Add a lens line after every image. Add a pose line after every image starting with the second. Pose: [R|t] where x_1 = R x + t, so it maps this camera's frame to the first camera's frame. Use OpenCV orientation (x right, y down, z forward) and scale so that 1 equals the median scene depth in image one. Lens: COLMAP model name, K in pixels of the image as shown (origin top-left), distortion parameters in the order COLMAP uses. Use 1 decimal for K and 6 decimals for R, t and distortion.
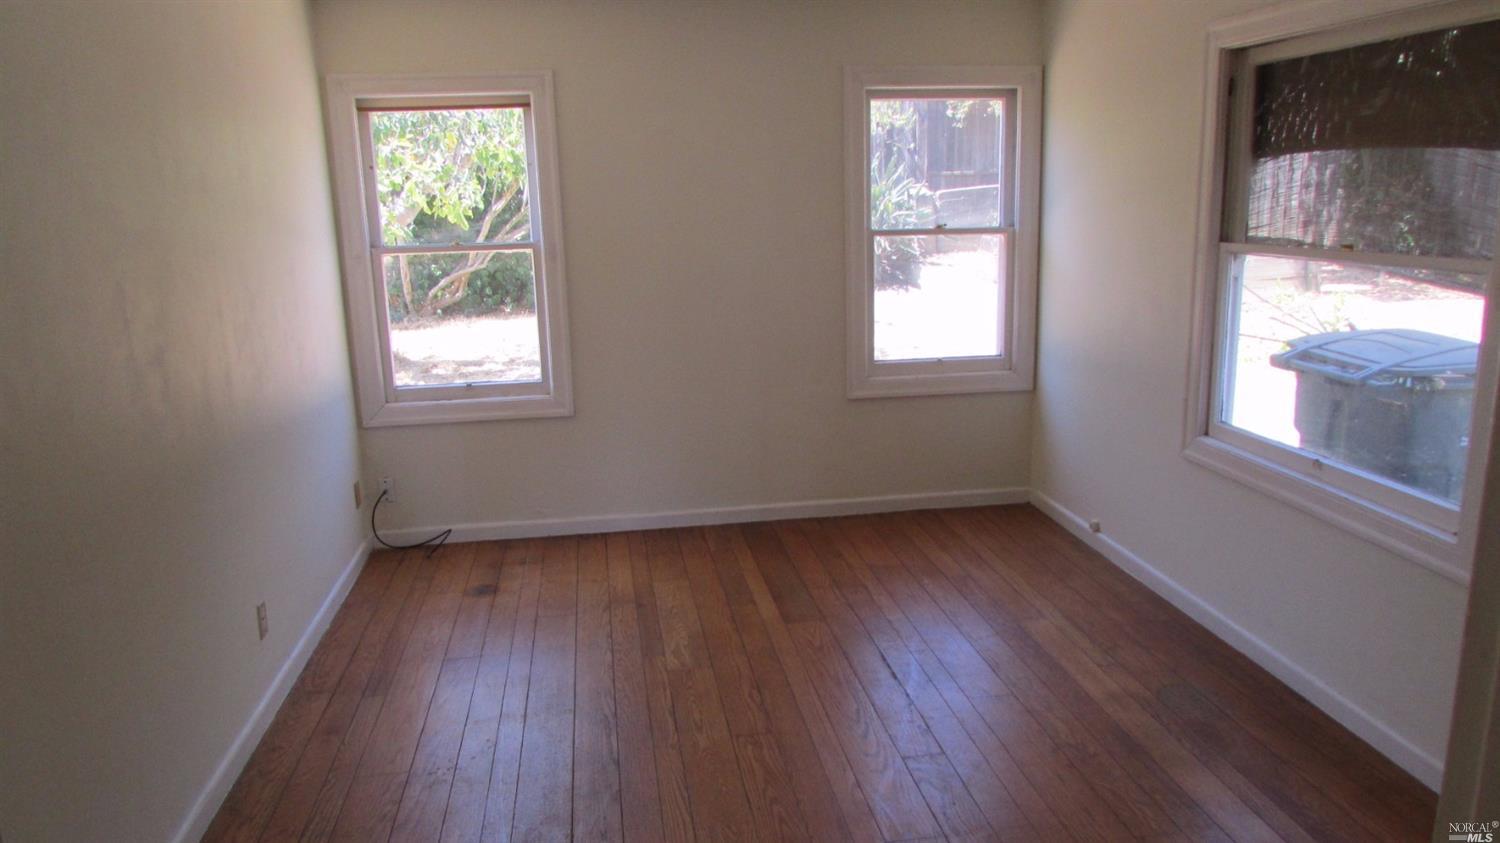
lens RADIAL K [[1104.6, 0, 750.3], [0, 1104.6, 419.5], [0, 0, 1]] dist [-0.038252, -0.000168]
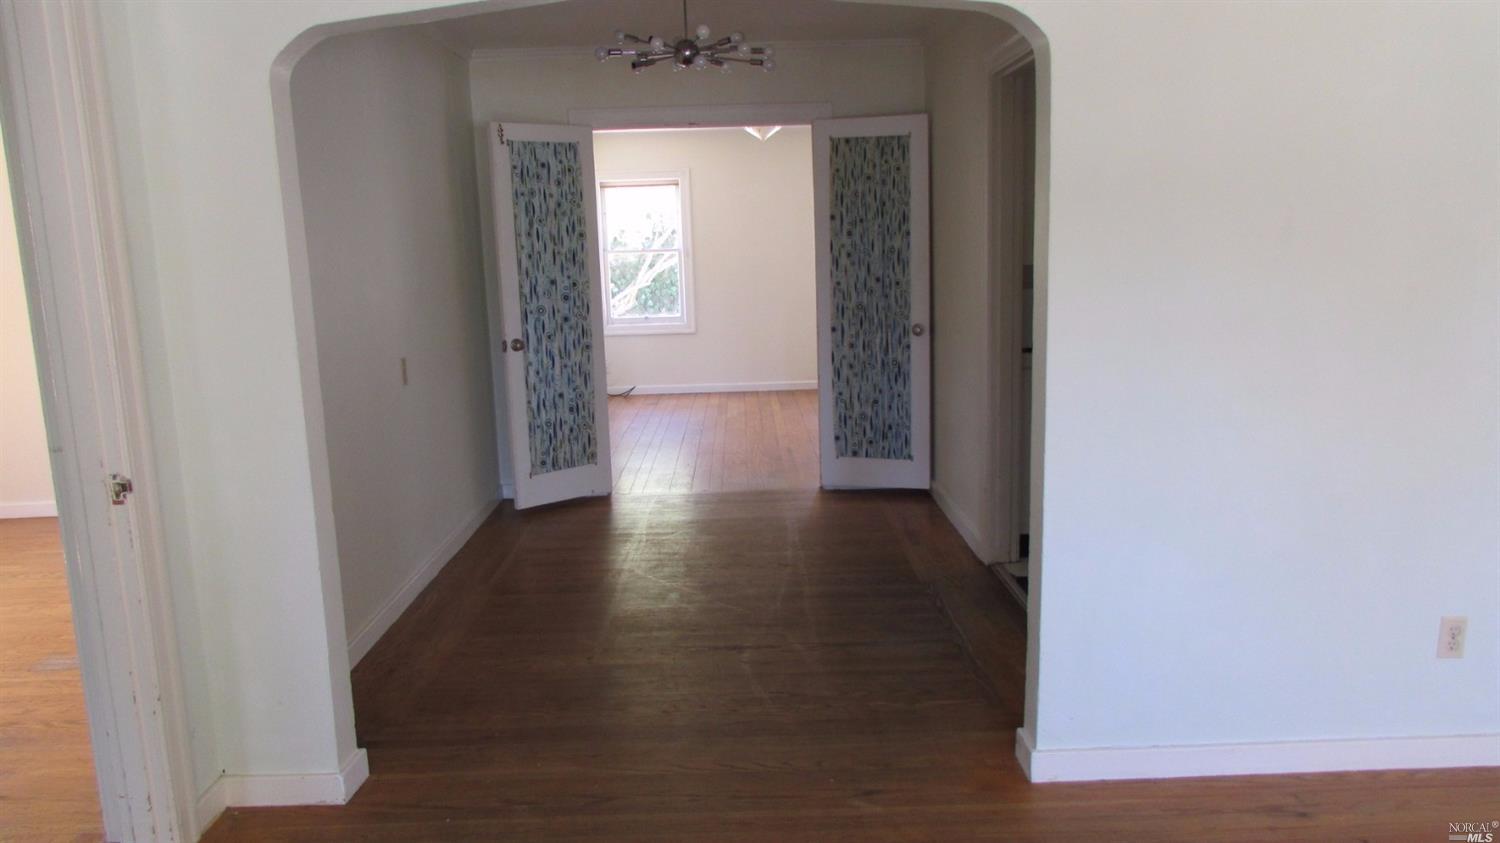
lens RADIAL K [[1104.6, 0, 752.1], [0, 1104.6, 425.8], [0, 0, 1]] dist [-0.038252, -0.000168]
pose [[0.991059, 0.021148, -0.131738, 0.218704], [-0.026226, 0.998974, -0.036928, 0.242250], [0.130822, 0.040053, 0.990597, -1.015102]]
